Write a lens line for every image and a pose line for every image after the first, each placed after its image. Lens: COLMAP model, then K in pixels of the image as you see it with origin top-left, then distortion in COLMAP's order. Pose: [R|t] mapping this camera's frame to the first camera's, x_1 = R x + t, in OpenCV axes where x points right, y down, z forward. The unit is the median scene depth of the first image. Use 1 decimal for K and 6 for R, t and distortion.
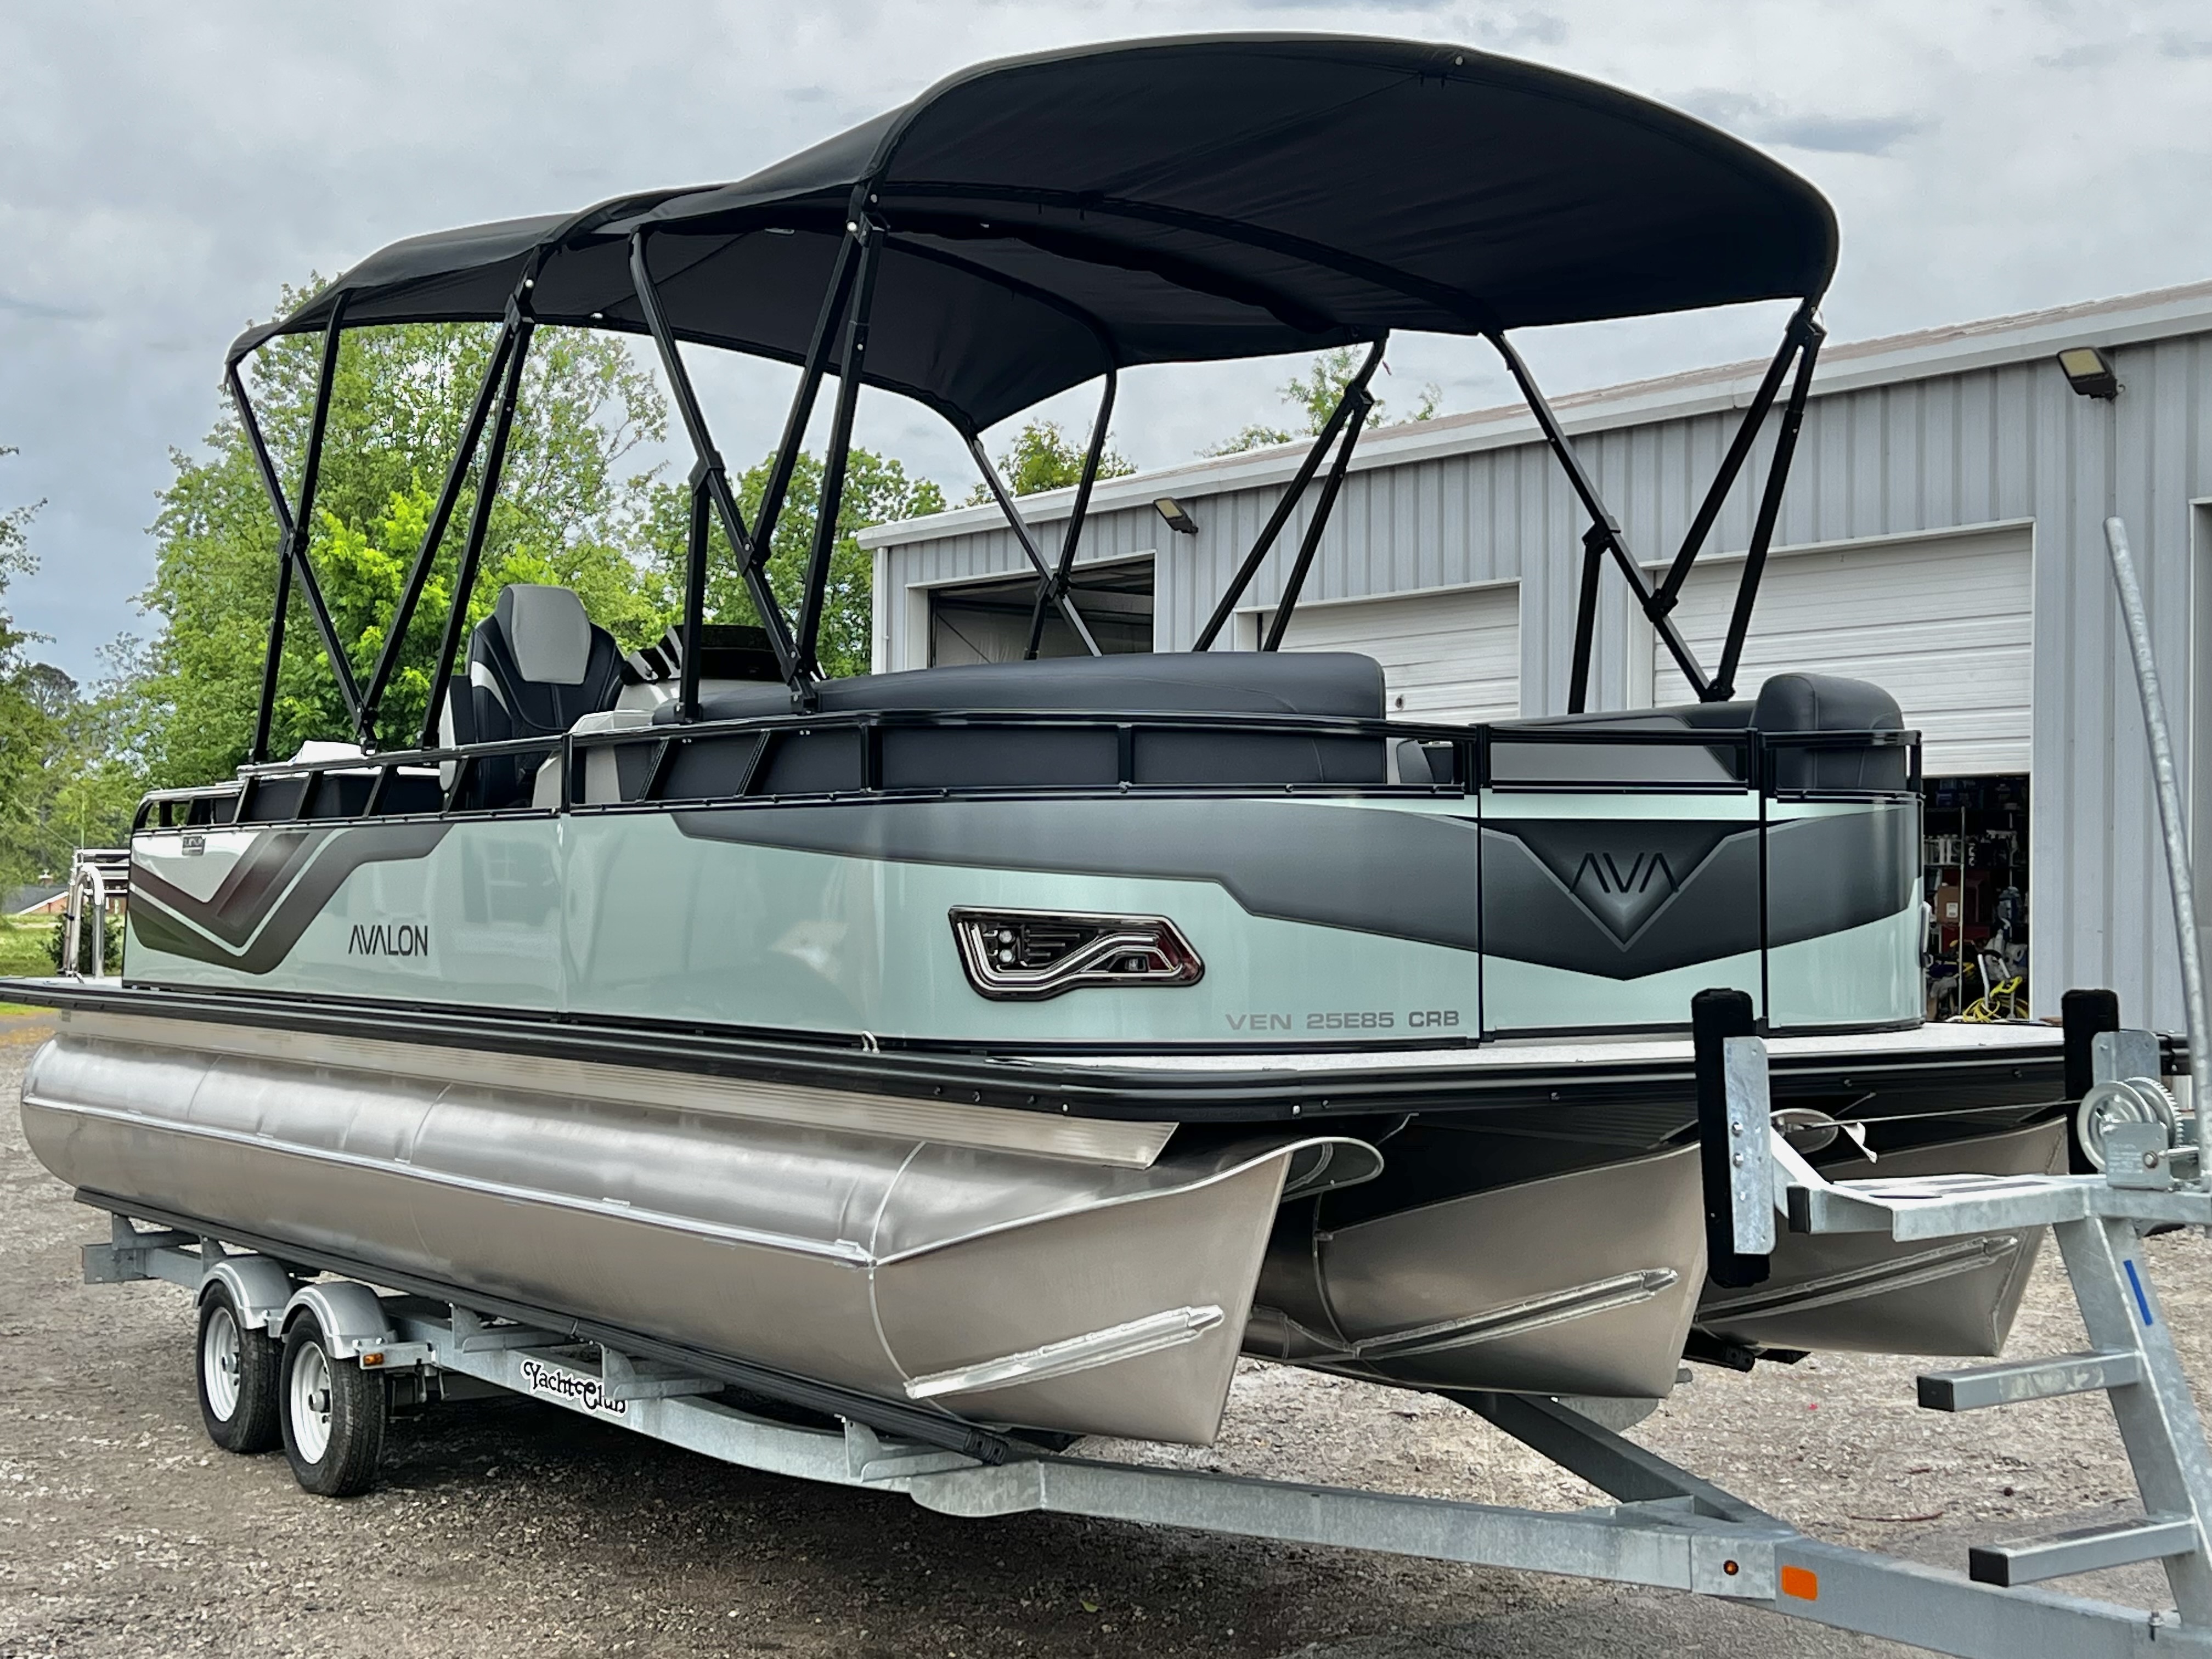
lens RADIAL K [[3277.0, 0, 1106.0], [0, 3277.0, 829.5], [0, 0, 1]] dist [0.142136, 0.008351]
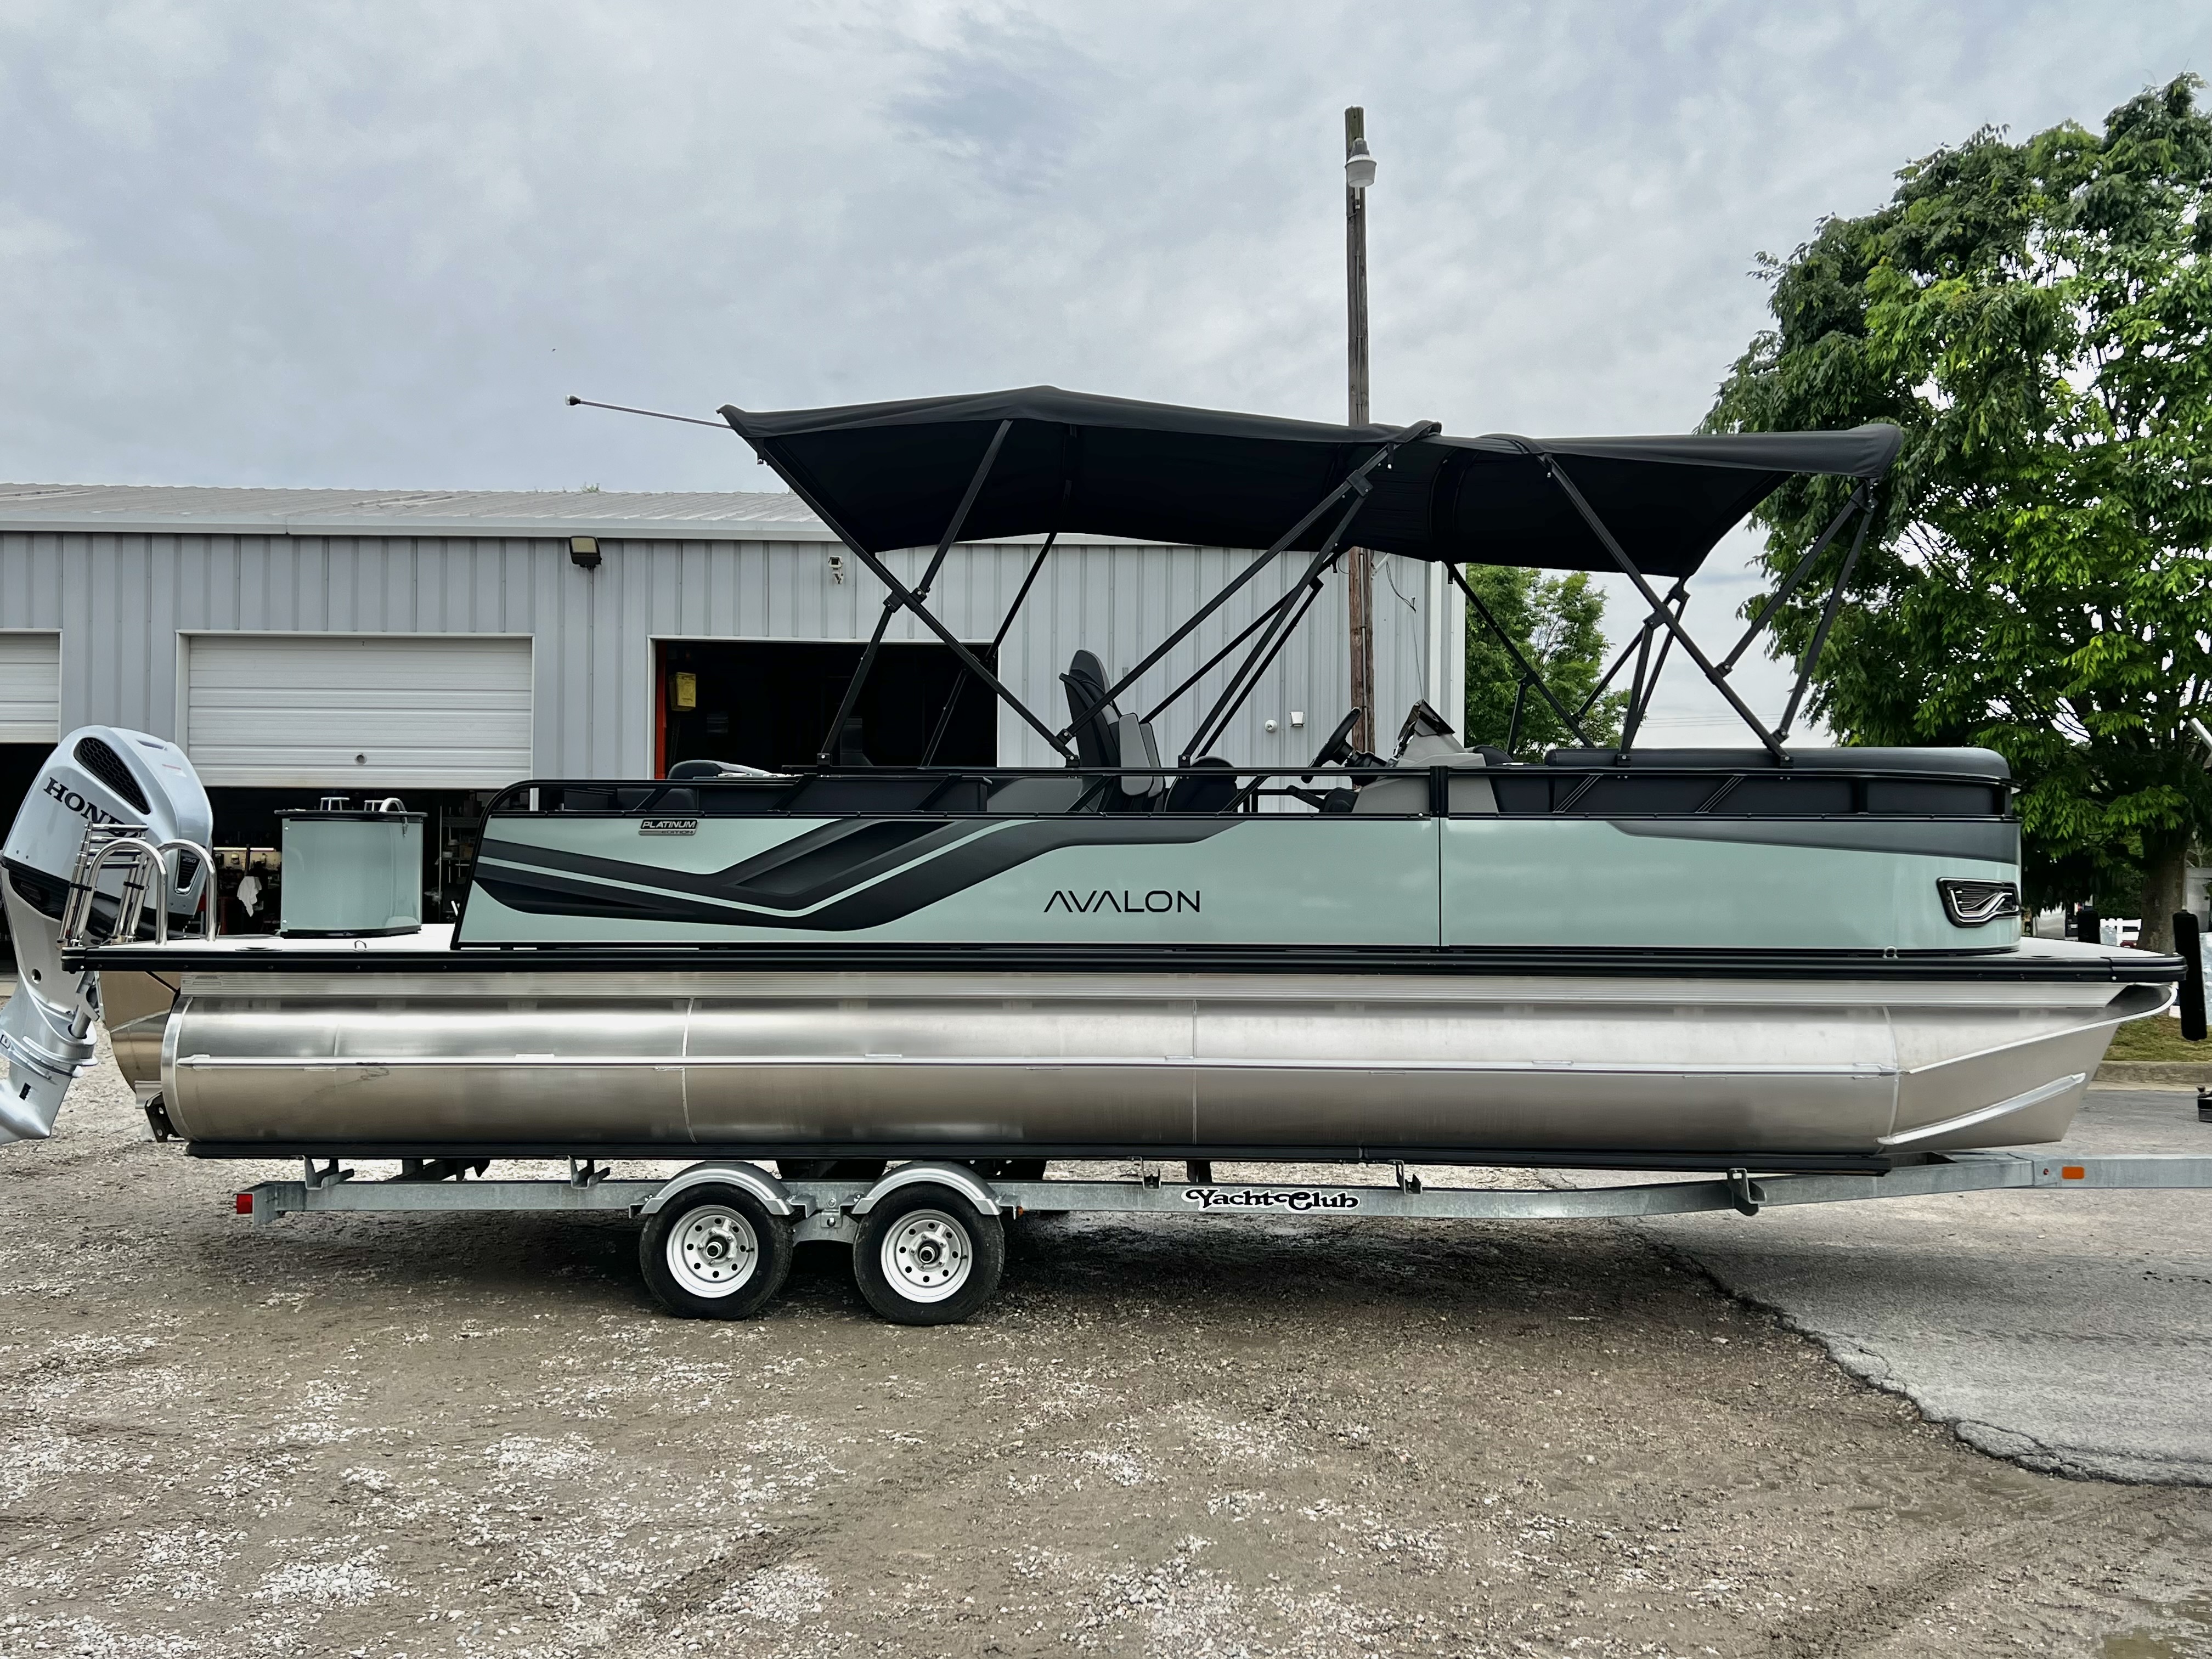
lens RADIAL K [[1957.5, 0, 1106.0], [0, 1957.5, 829.5], [0, 0, 1]] dist [0.114693, -0.001071]
pose [[0.585022, 0.014441, 0.810889, -0.877122], [-0.017626, 0.999832, -0.005090, 0.007040], [-0.810826, -0.011315, 0.585178, 0.502855]]
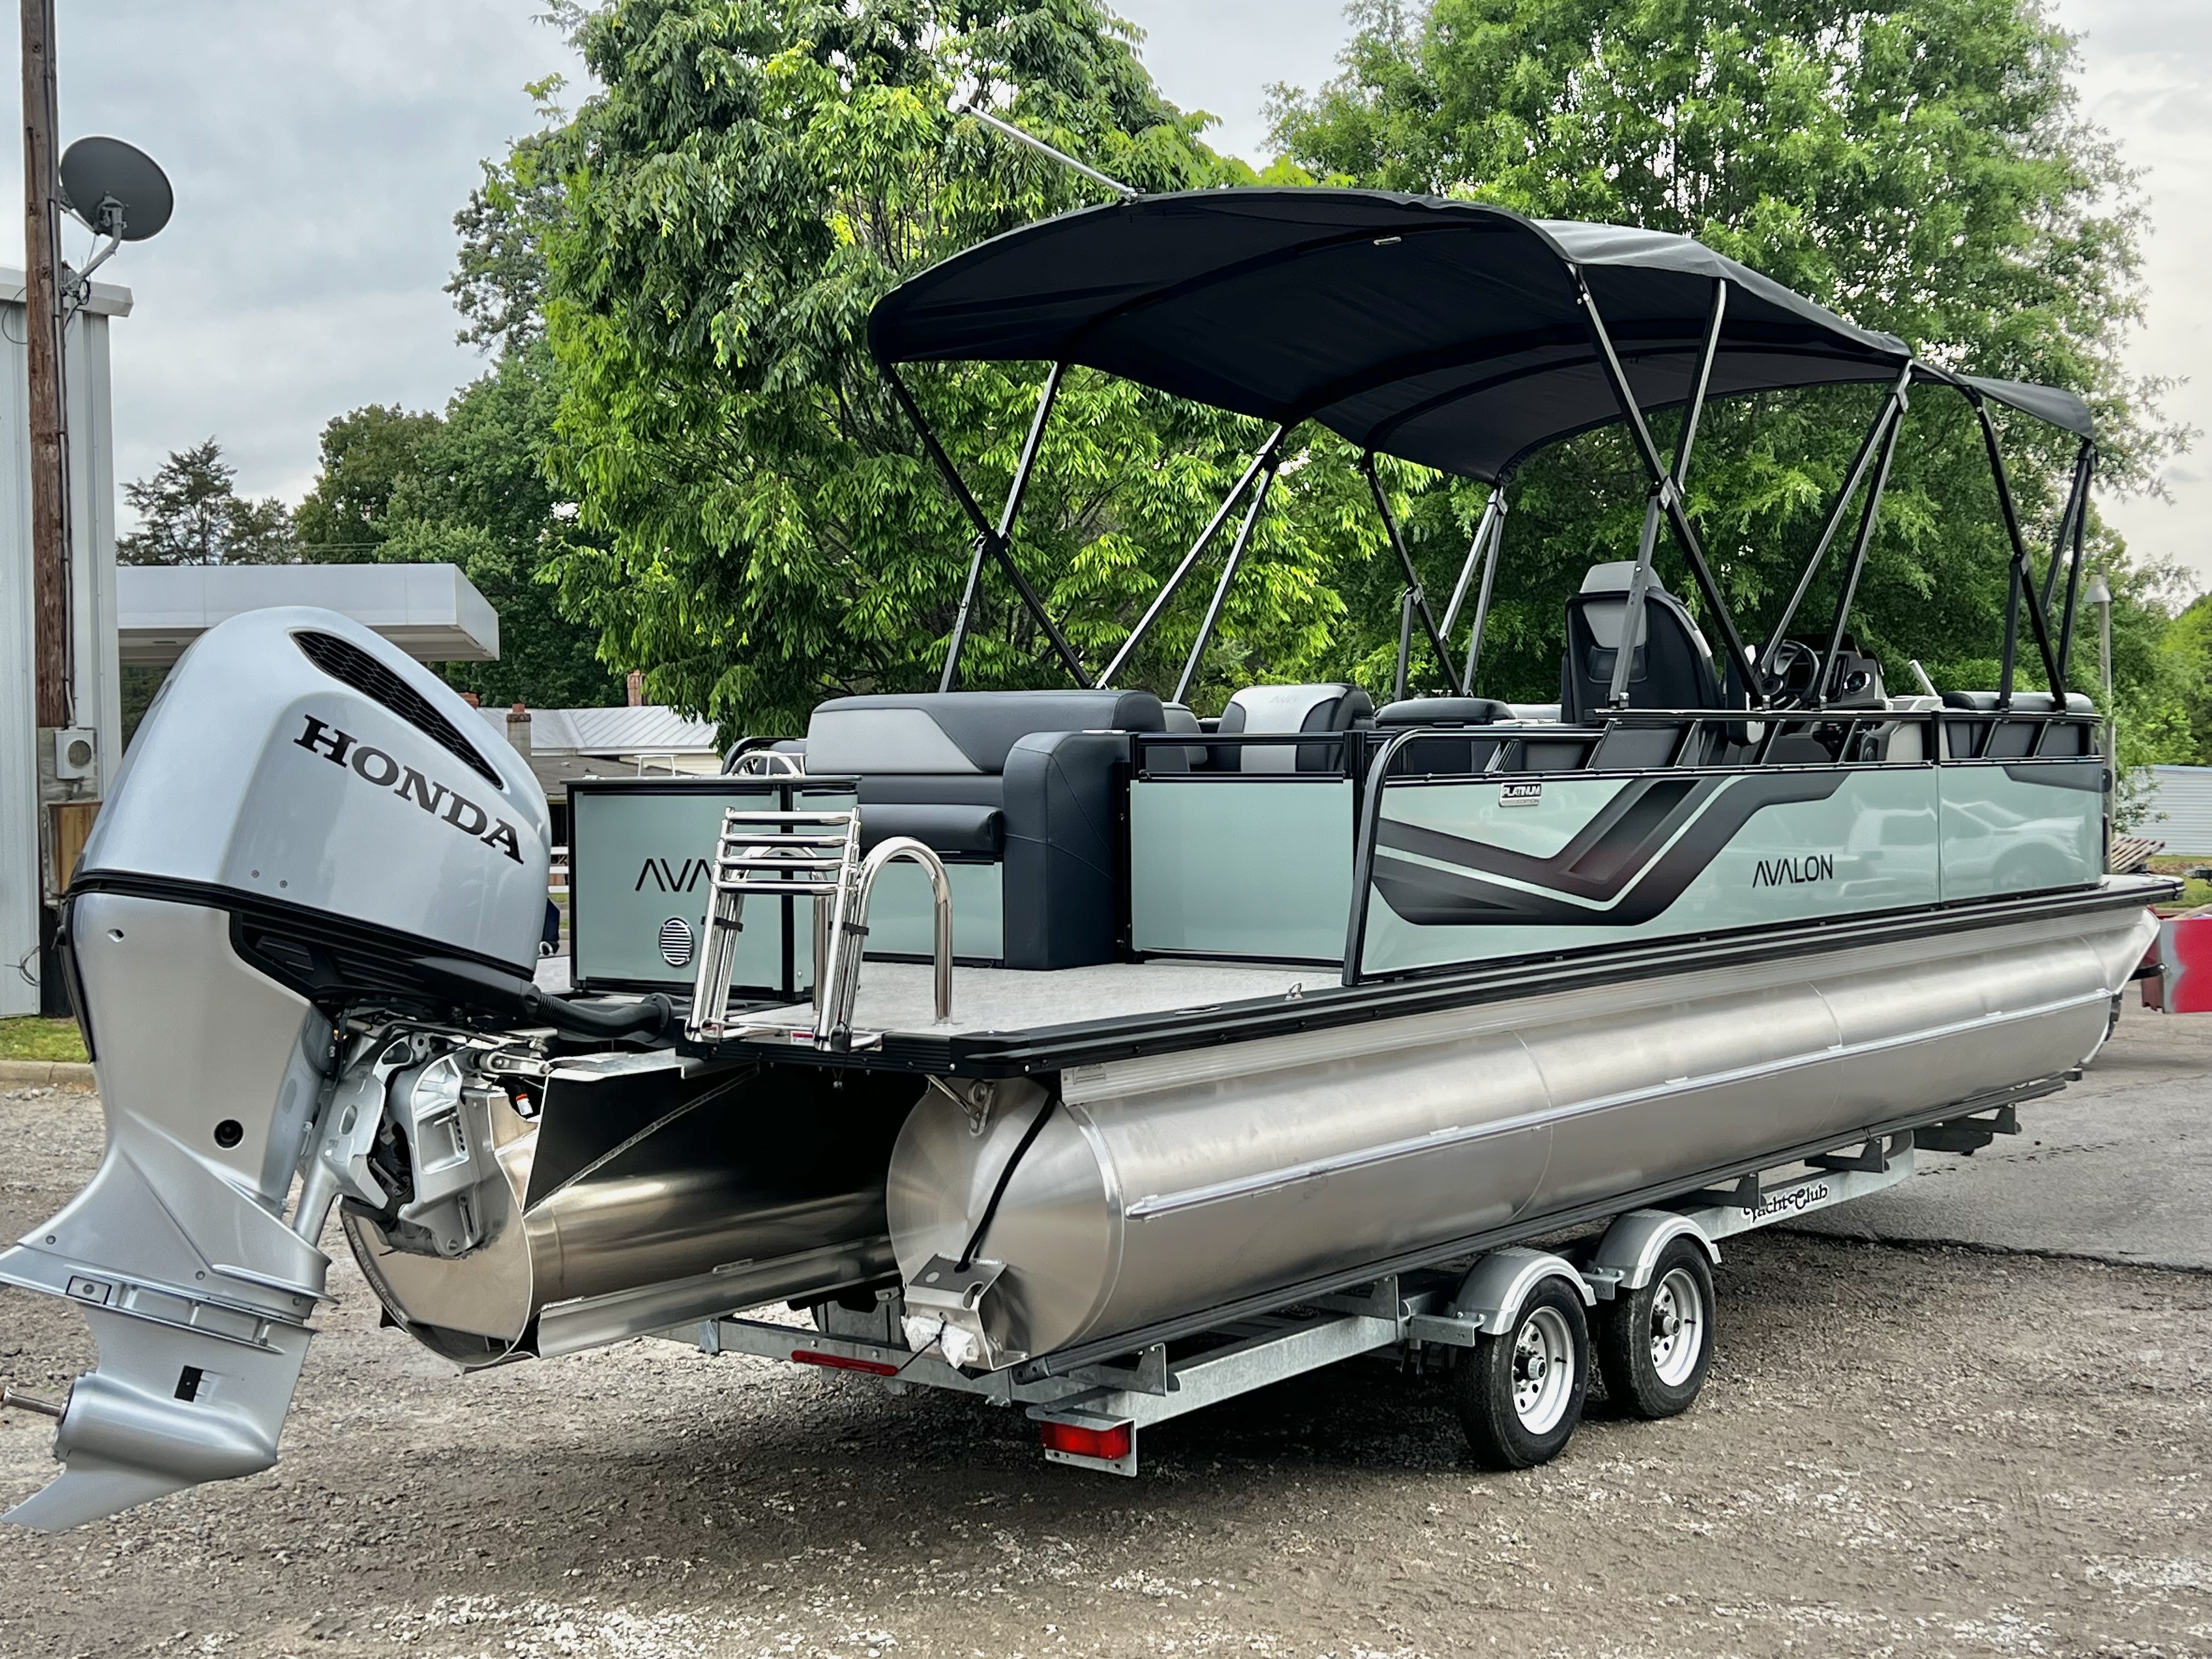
lens RADIAL K [[2901.5, 0, 1106.0], [0, 2901.5, 829.5], [0, 0, 1]] dist [0.098614, -0.025624]
pose [[-0.348842, -0.020605, 0.936955, -1.087026], [-0.002114, 0.999773, 0.021199, -0.002613], [-0.937179, 0.005415, -0.348807, 1.561685]]
